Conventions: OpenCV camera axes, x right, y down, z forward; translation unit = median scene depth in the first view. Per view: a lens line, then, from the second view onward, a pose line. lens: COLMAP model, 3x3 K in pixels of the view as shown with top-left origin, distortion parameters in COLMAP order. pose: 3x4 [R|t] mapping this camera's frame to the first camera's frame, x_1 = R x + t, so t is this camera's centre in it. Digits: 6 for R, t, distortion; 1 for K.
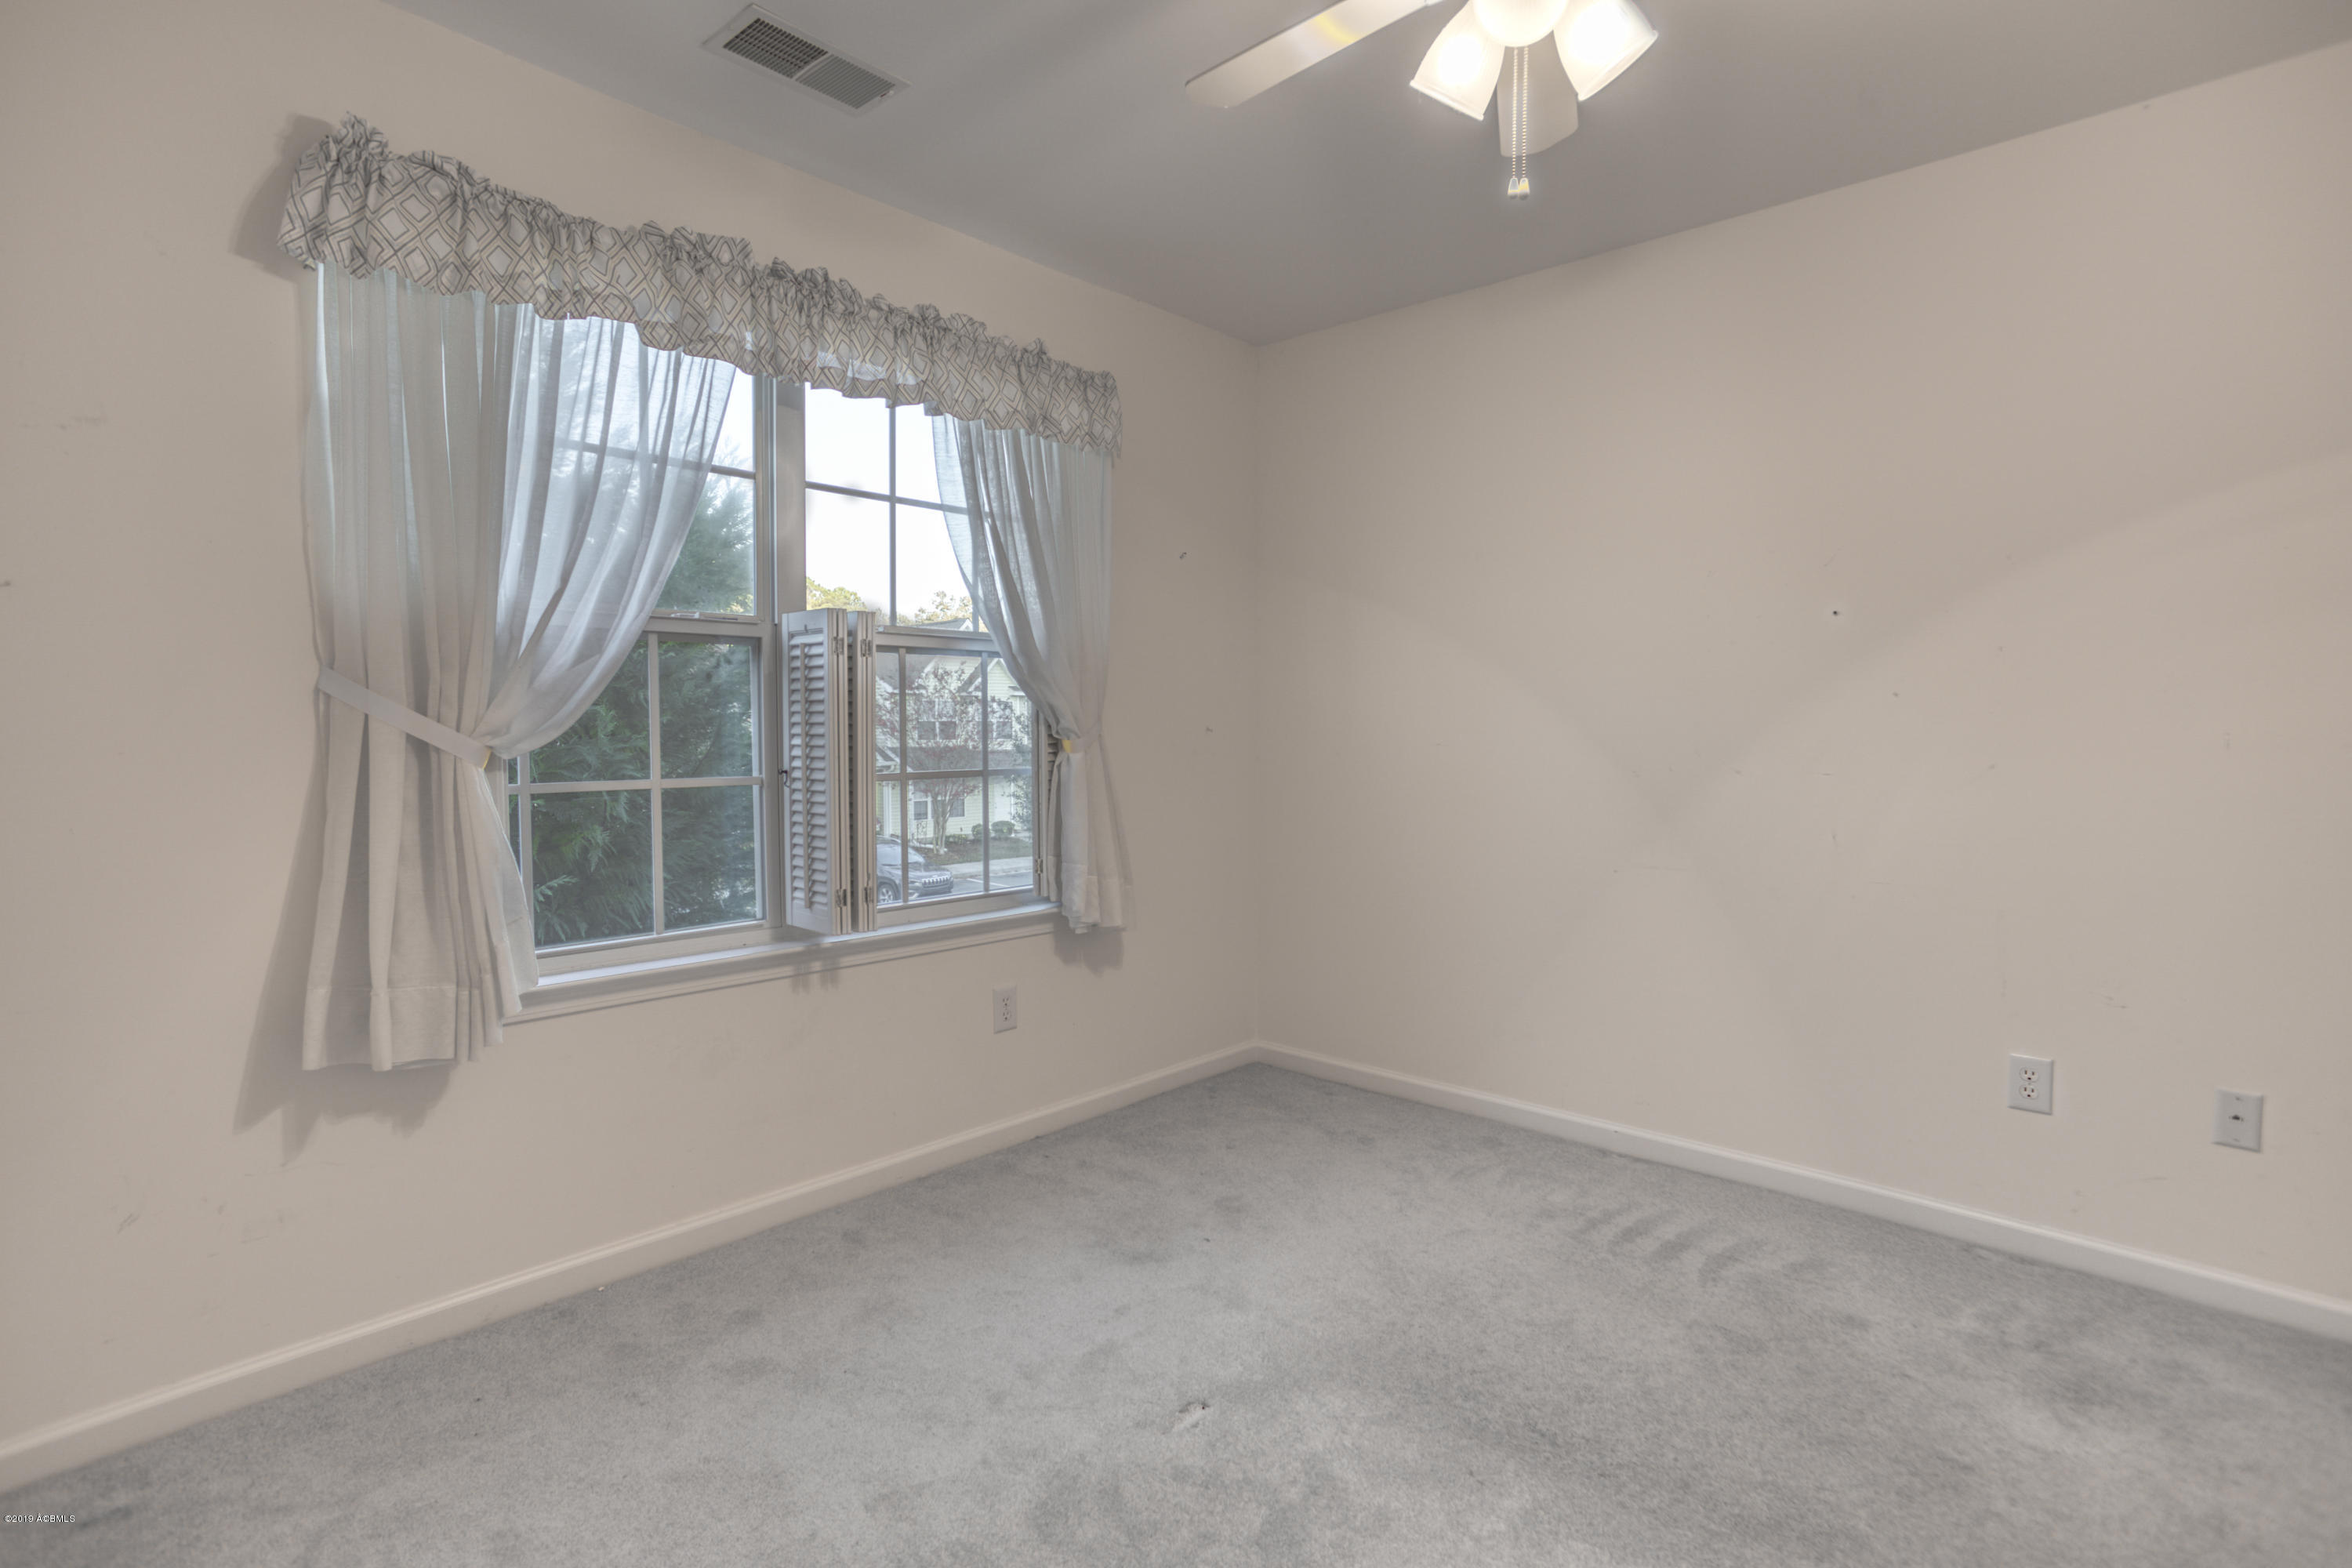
lens RADIAL K [[1160.9, 0, 1167.9], [0, 1160.9, 777.4], [0, 0, 1]] dist [-0.036594, 0.032526]
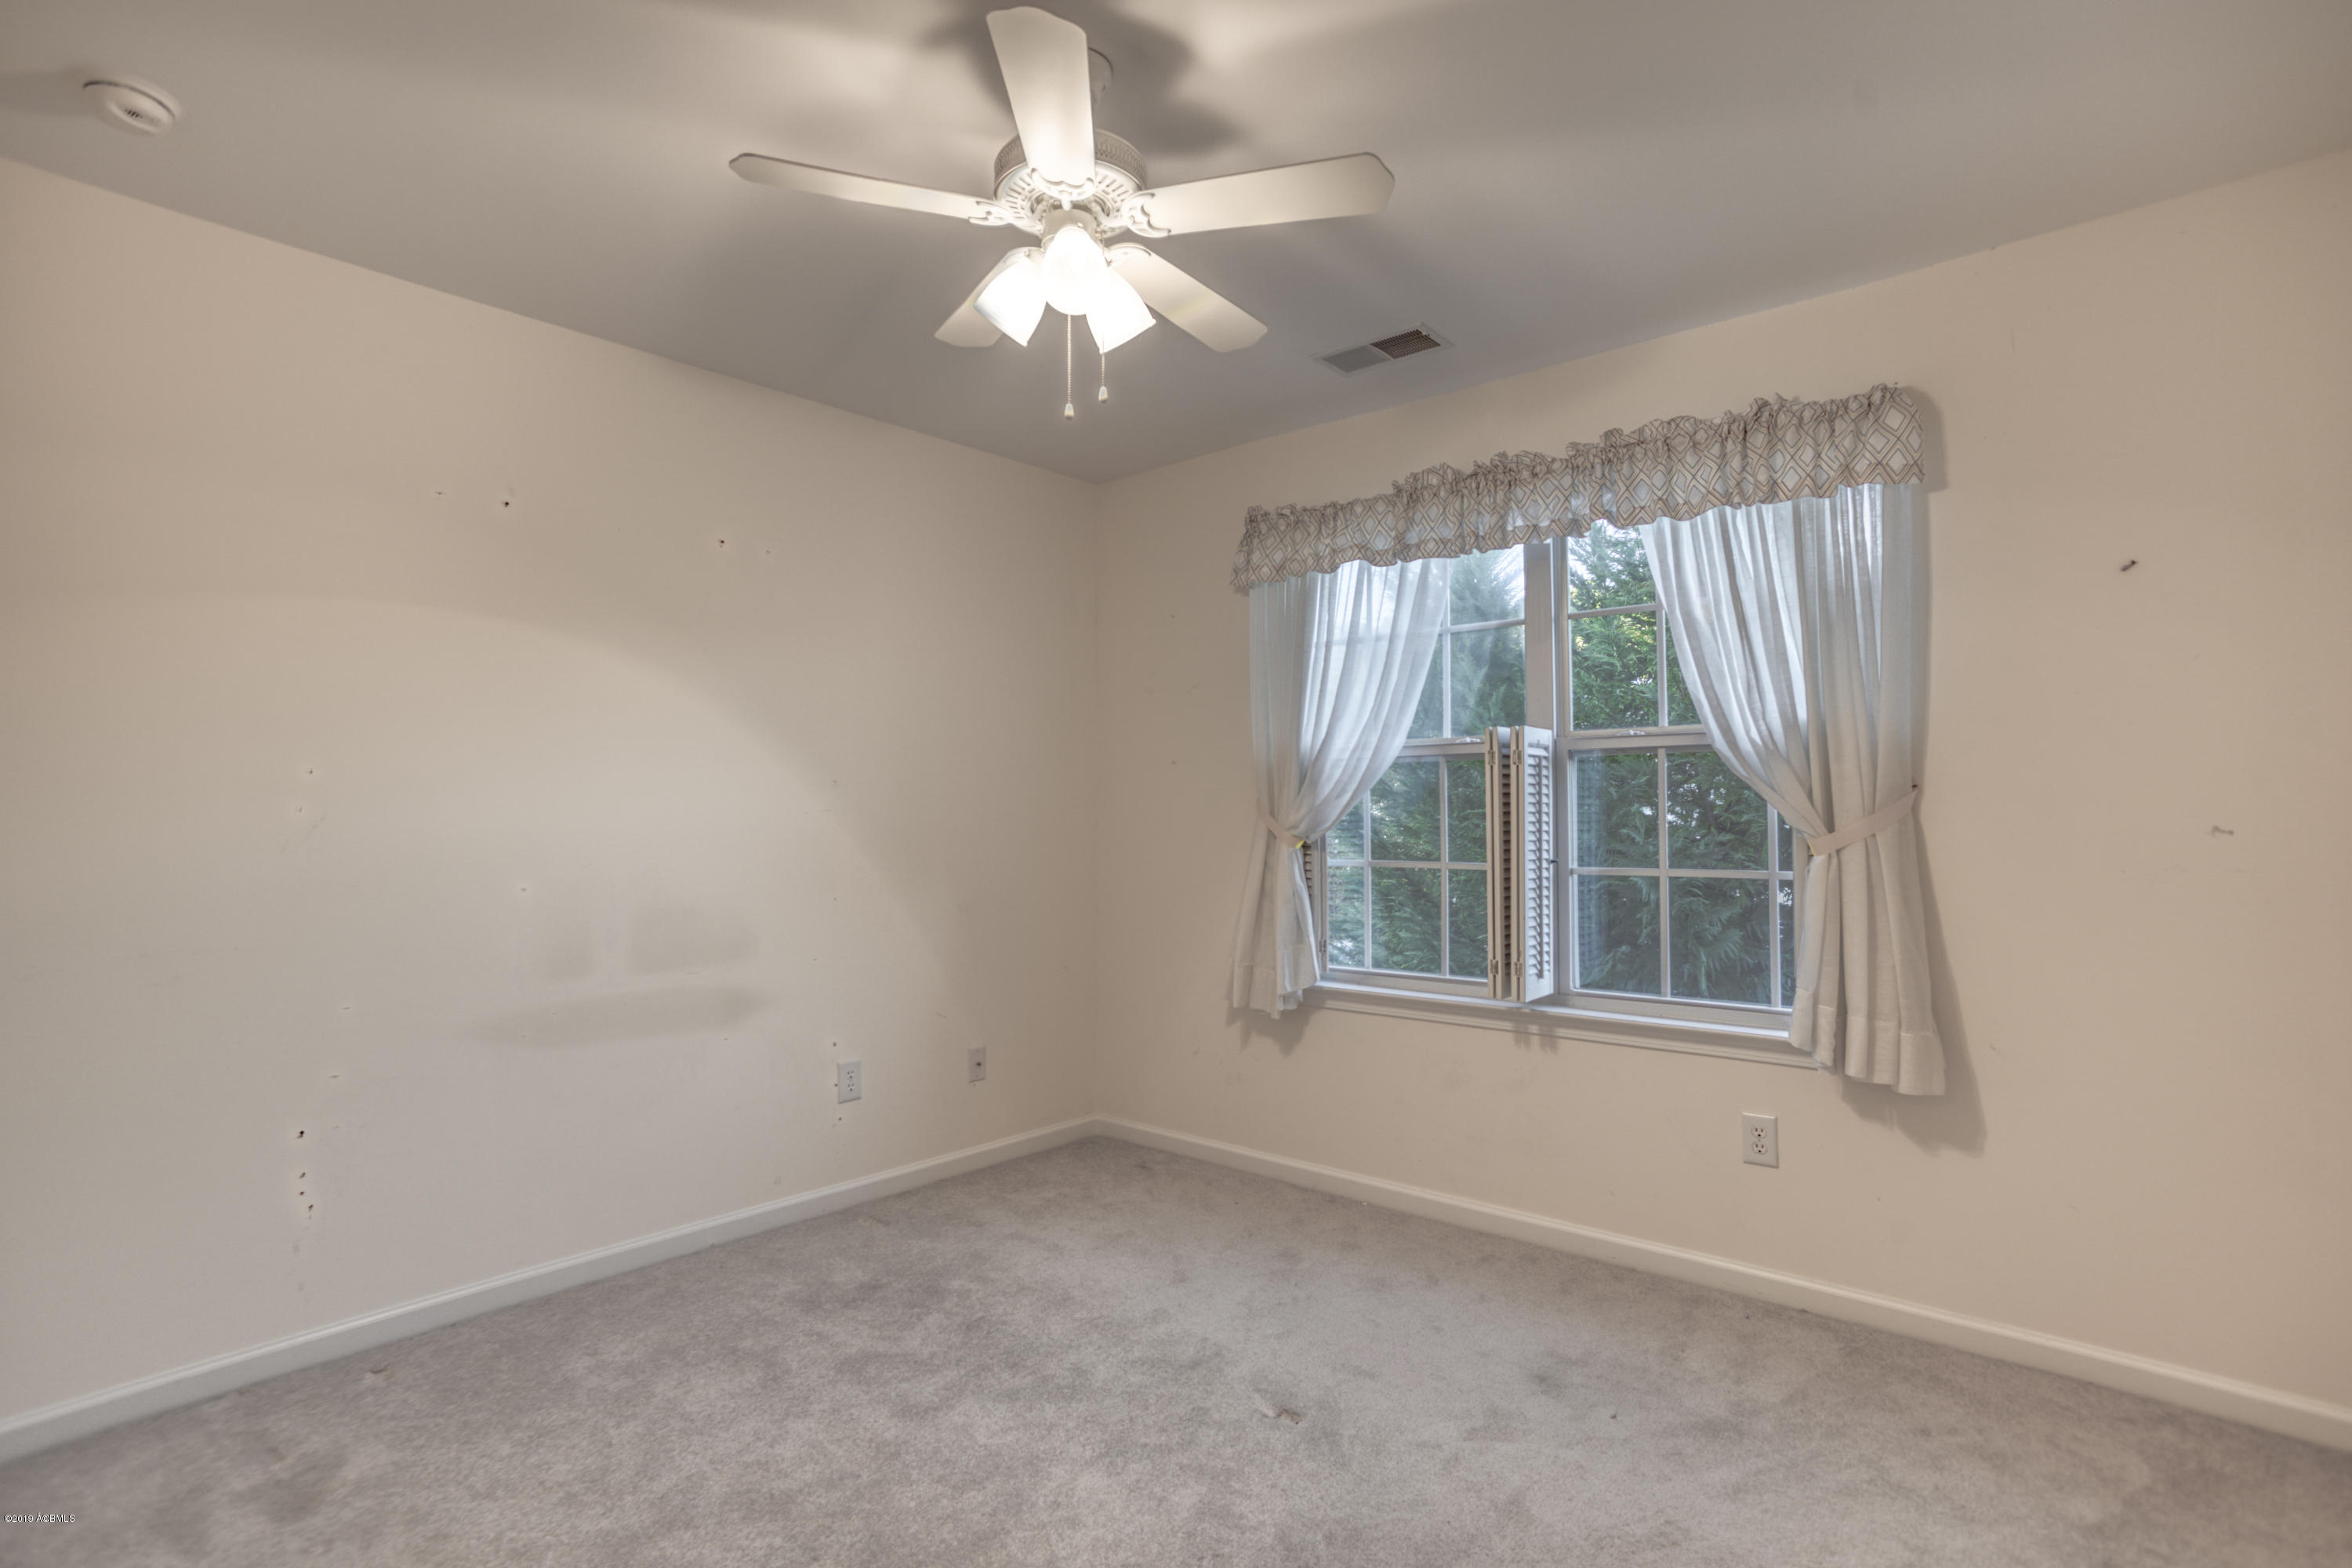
lens RADIAL K [[1160.9, 0, 1167.9], [0, 1160.9, 777.4], [0, 0, 1]] dist [-0.036594, 0.032526]
pose [[0.023702, -0.037145, -0.999029, 0.911561], [-0.044869, 0.998263, -0.038181, -0.030789], [0.998712, 0.045730, 0.021994, 0.628280]]
